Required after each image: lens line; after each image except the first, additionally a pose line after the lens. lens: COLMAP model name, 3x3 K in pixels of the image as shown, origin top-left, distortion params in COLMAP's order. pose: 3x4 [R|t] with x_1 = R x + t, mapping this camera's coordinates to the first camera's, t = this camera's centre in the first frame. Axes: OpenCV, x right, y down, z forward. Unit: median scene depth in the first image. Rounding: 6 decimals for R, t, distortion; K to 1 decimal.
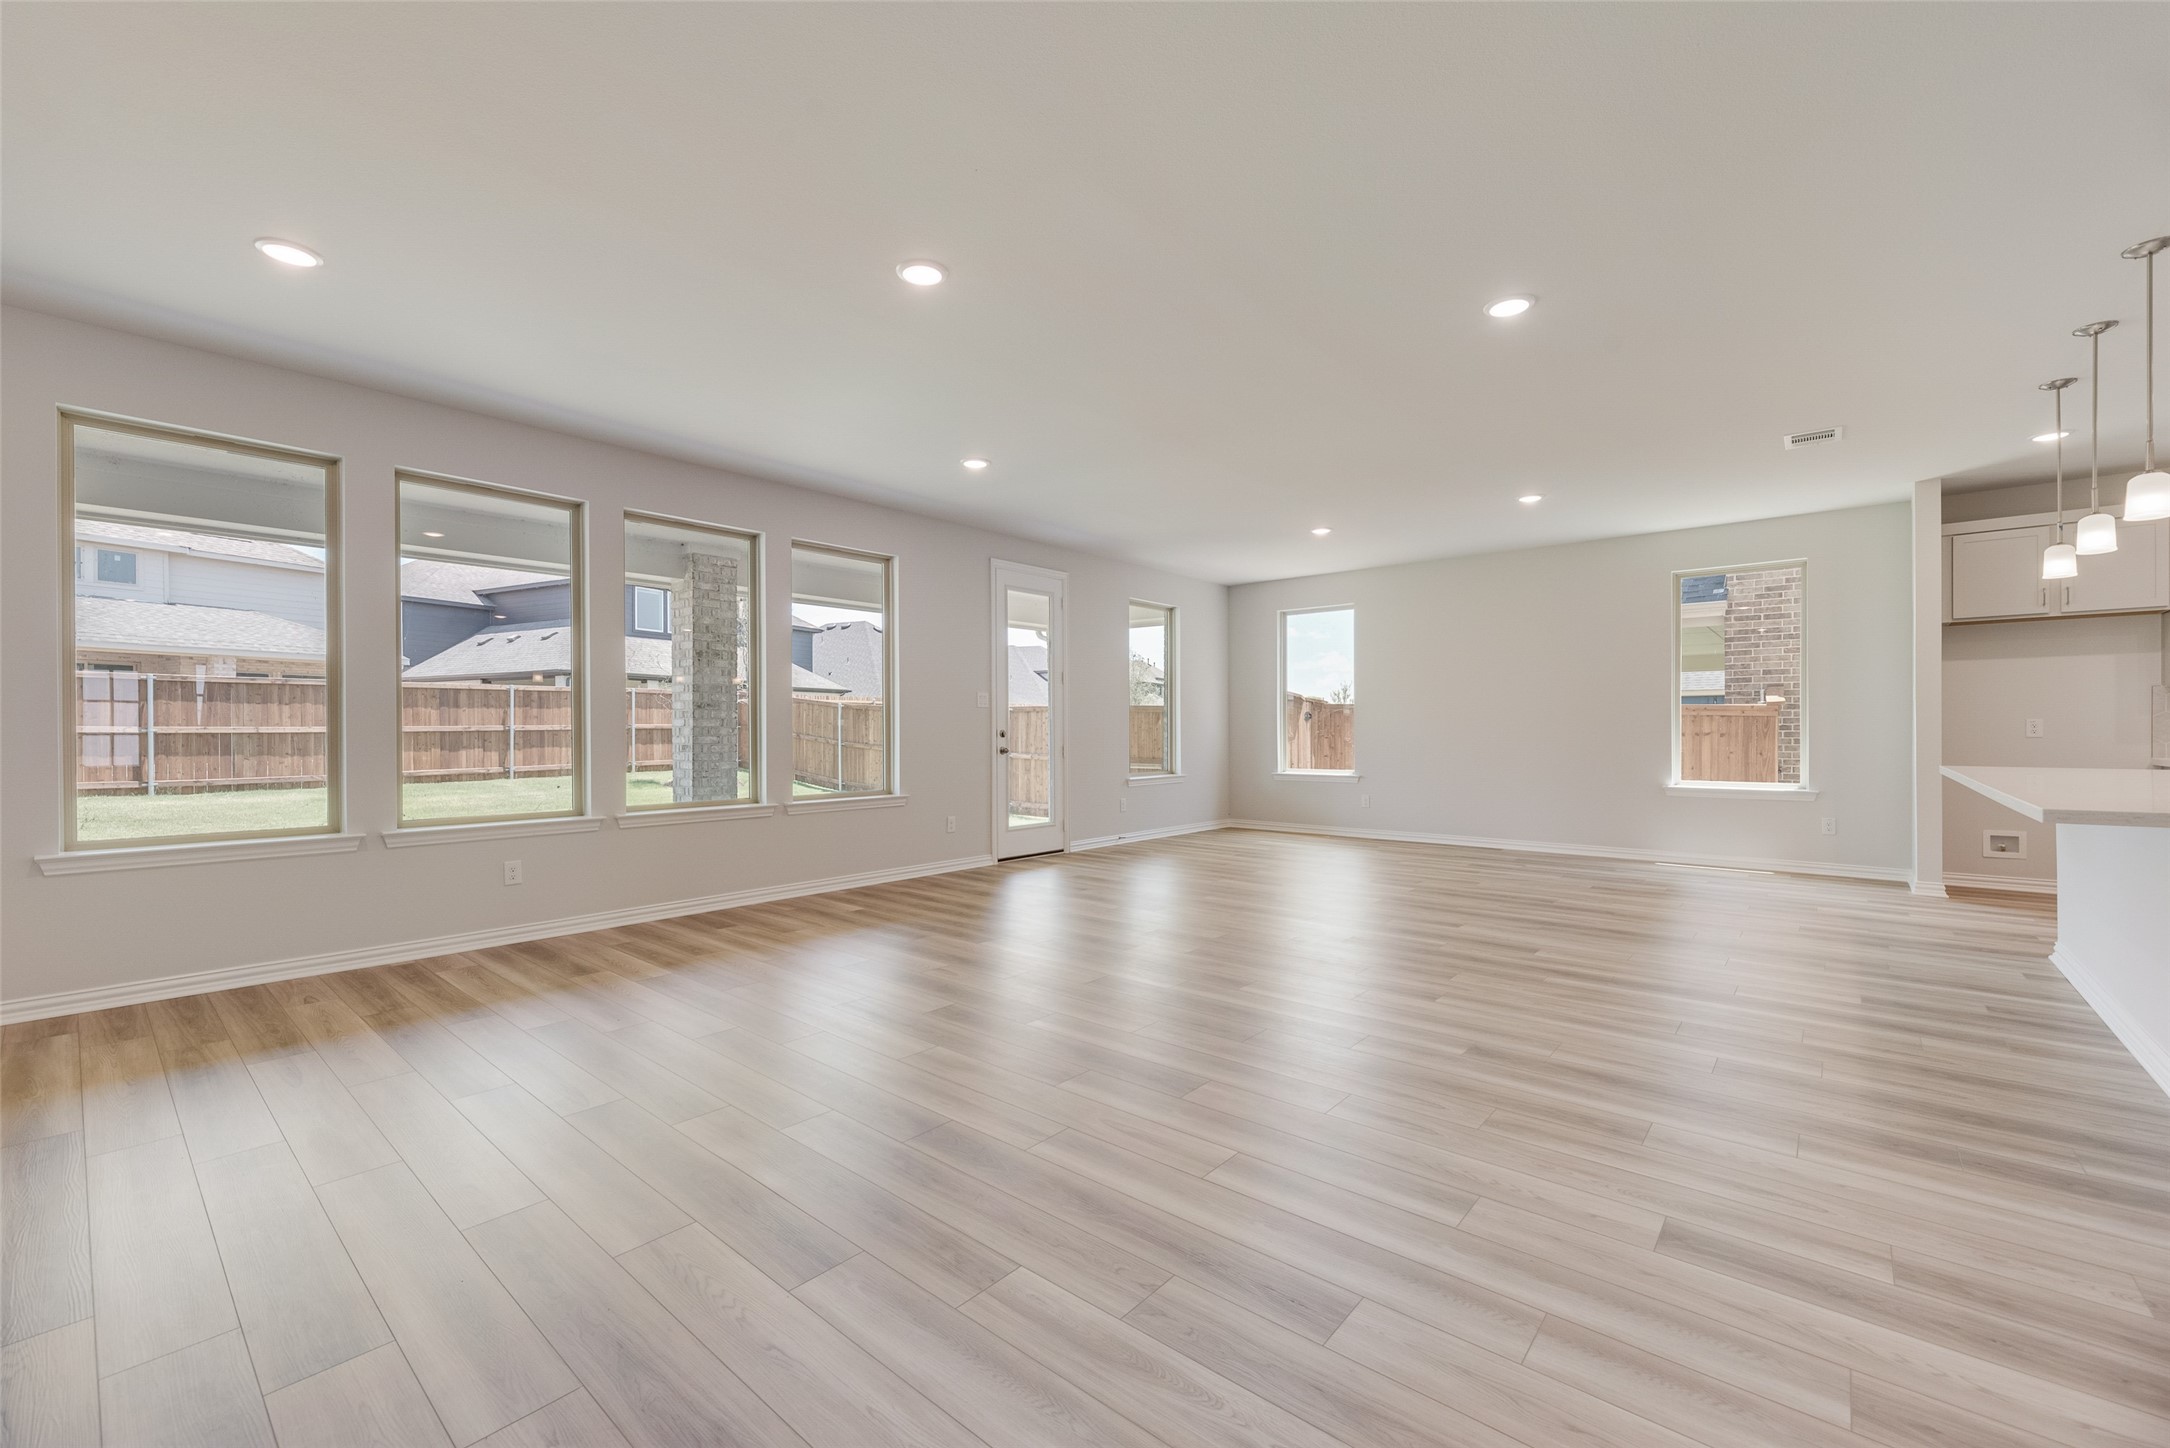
lens RADIAL K [[880.9, 0, 1088.3], [0, 880.9, 726.8], [0, 0, 1]] dist [0.021631, 0.000098]
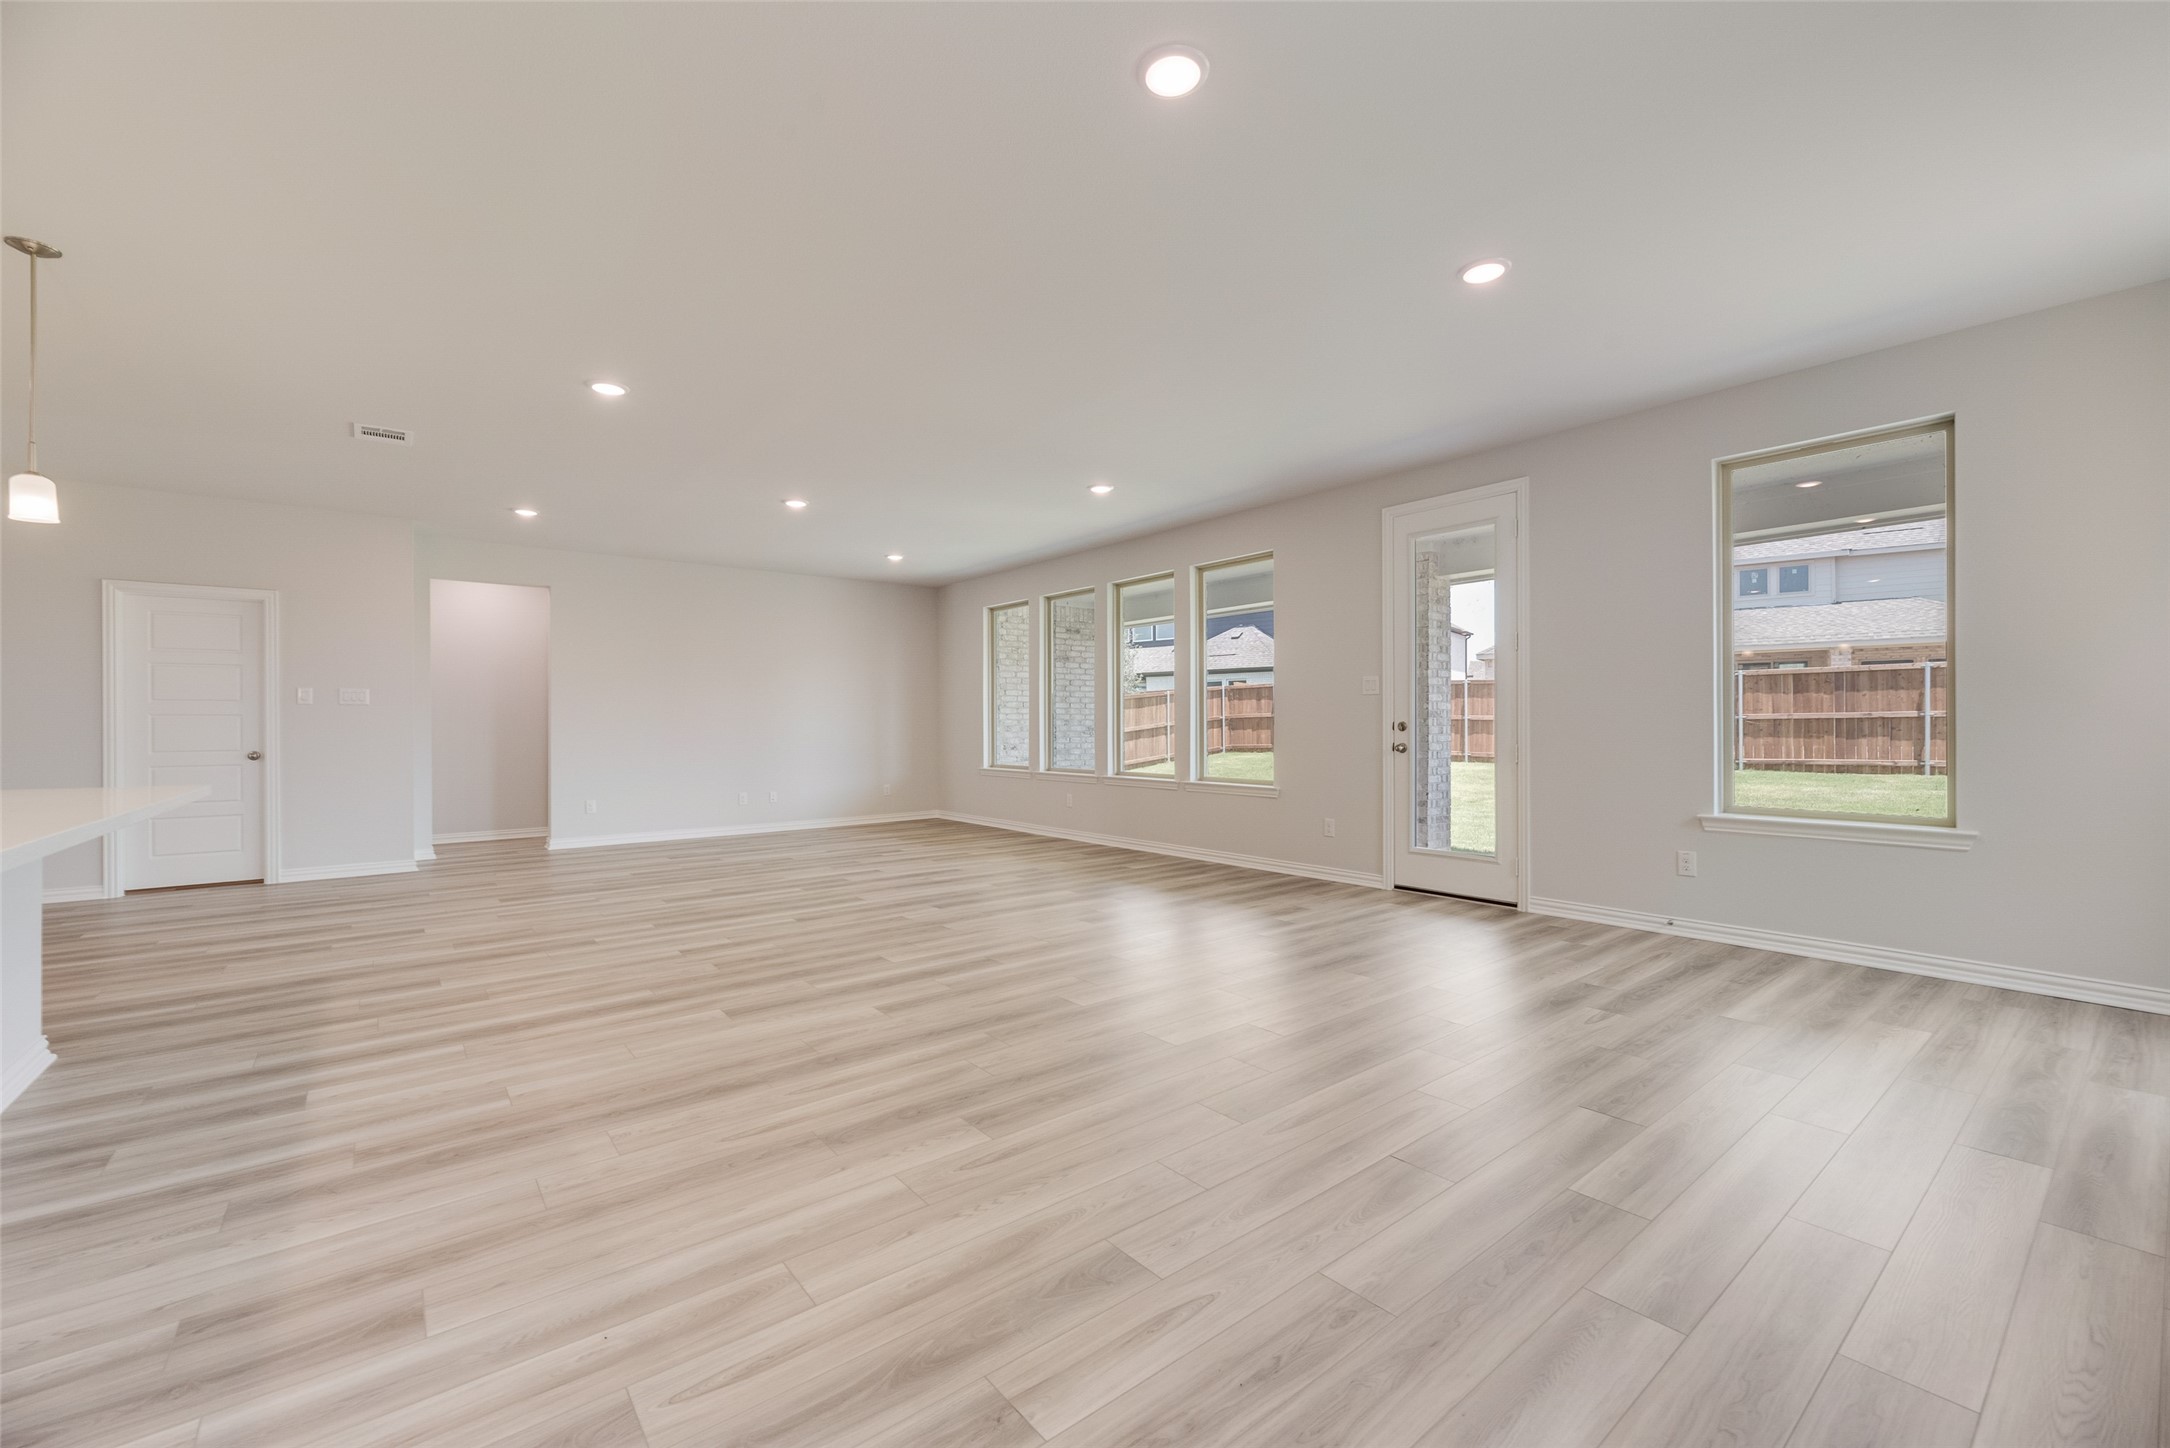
lens RADIAL K [[880.9, 0, 1088.3], [0, 880.9, 726.8], [0, 0, 1]] dist [0.021631, 0.000098]
pose [[-0.185682, 0.009881, -0.982560, 0.321367], [0.008658, 0.999927, 0.008420, -0.000289], [0.982572, -0.006944, -0.185754, 0.388184]]
